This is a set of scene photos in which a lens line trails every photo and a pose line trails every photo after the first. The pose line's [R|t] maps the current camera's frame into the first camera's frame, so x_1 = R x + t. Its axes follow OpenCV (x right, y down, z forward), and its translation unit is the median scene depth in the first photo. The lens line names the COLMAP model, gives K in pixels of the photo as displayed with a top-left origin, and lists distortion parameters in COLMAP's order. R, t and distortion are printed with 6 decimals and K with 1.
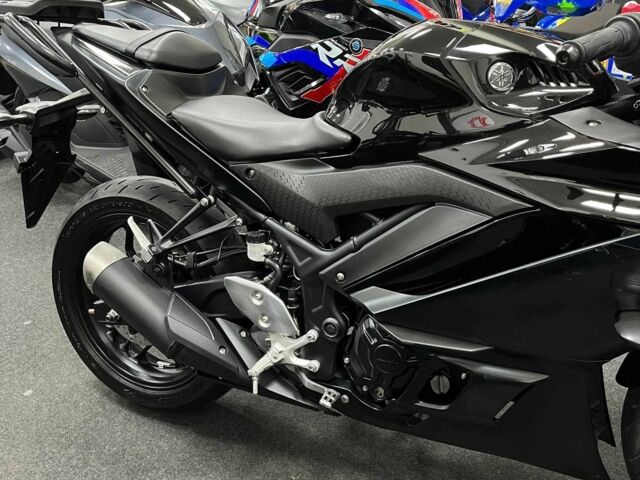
lens RADIAL K [[635.3, 0, 318.7], [0, 635.3, 233.9], [0, 0, 1]] dist [0.015642, 0.000000]
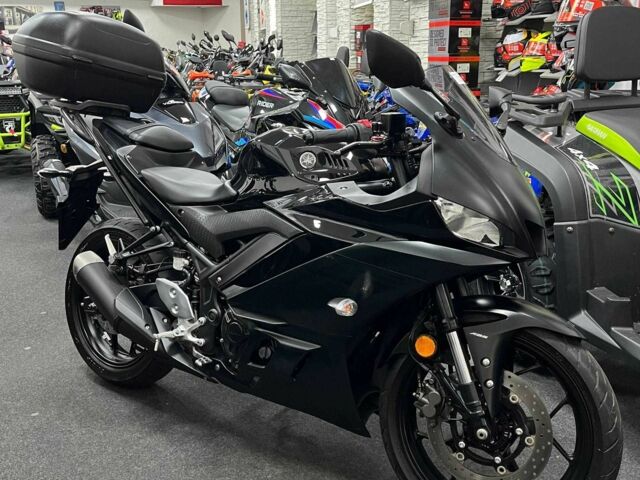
lens RADIAL K [[635.3, 0, 325.1], [0, 635.3, 207.0], [0, 0, 1]] dist [0.015642, 0.000000]
pose [[0.985752, 0.087931, -0.143393, 0.479616], [-0.117143, 0.970641, -0.210081, 0.184470], [0.120710, 0.223885, 0.967111, -0.494698]]
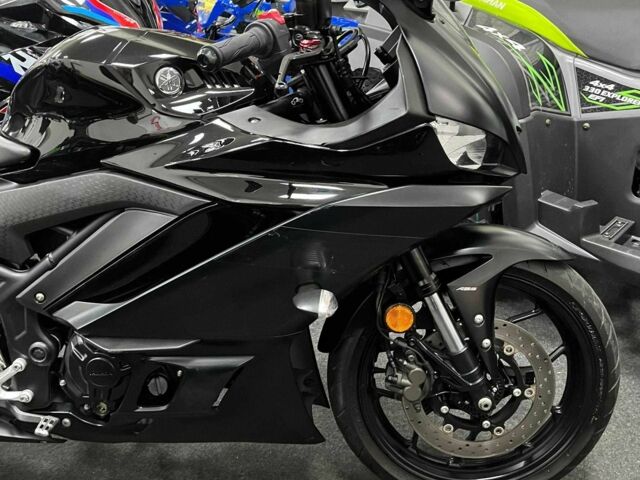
lens RADIAL K [[635.3, 0, 316.6], [0, 635.3, 238.3], [0, 0, 1]] dist [0.015642, 0.000000]
pose [[0.926802, -0.128459, 0.352897, 0.089687], [0.130385, 0.991292, 0.018416, 0.015979], [-0.352190, 0.028945, 0.935481, -0.040177]]
